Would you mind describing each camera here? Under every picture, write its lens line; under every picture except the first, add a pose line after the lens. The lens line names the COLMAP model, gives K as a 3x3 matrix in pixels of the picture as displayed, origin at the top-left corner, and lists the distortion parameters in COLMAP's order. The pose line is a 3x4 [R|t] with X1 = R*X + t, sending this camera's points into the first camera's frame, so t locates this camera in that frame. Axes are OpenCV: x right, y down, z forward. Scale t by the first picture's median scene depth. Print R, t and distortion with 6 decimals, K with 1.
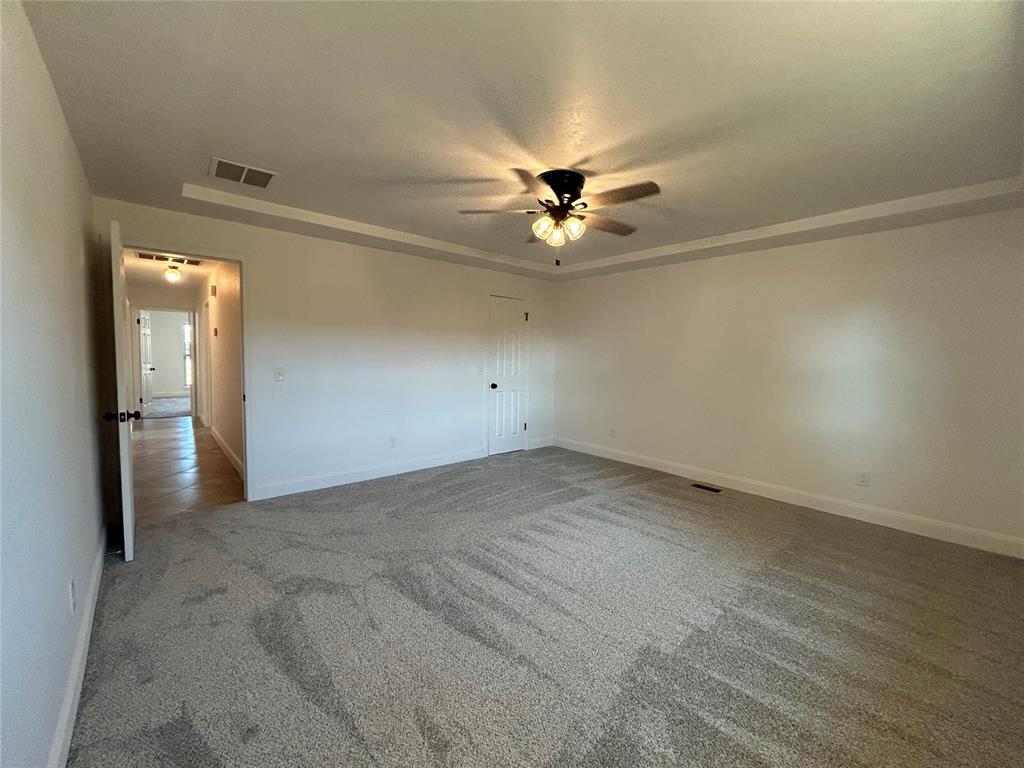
lens RADIAL K [[415.5, 0, 511.1], [0, 415.5, 381.1], [0, 0, 1]] dist [-0.000836, 0.000937]
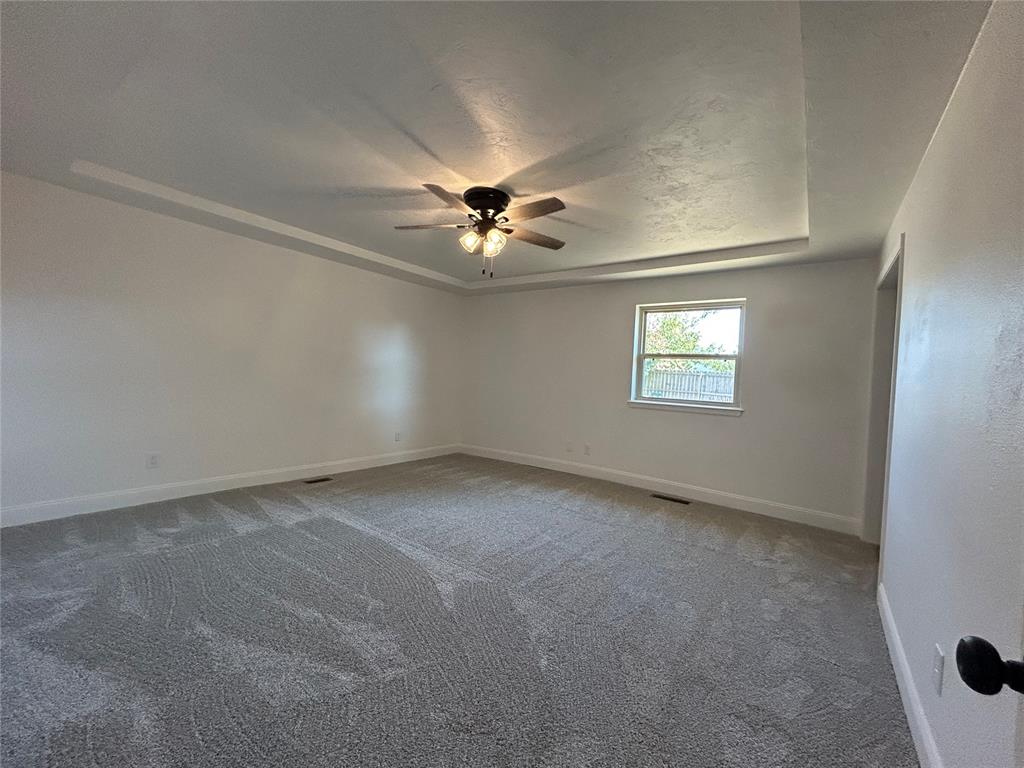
lens RADIAL K [[415.5, 0, 511.1], [0, 415.5, 381.1], [0, 0, 1]] dist [-0.000836, 0.000937]
pose [[-0.214491, -0.042450, 0.975803, -0.649913], [0.002430, 0.999029, 0.043994, -0.033319], [-0.976723, 0.011807, -0.214179, 0.782435]]
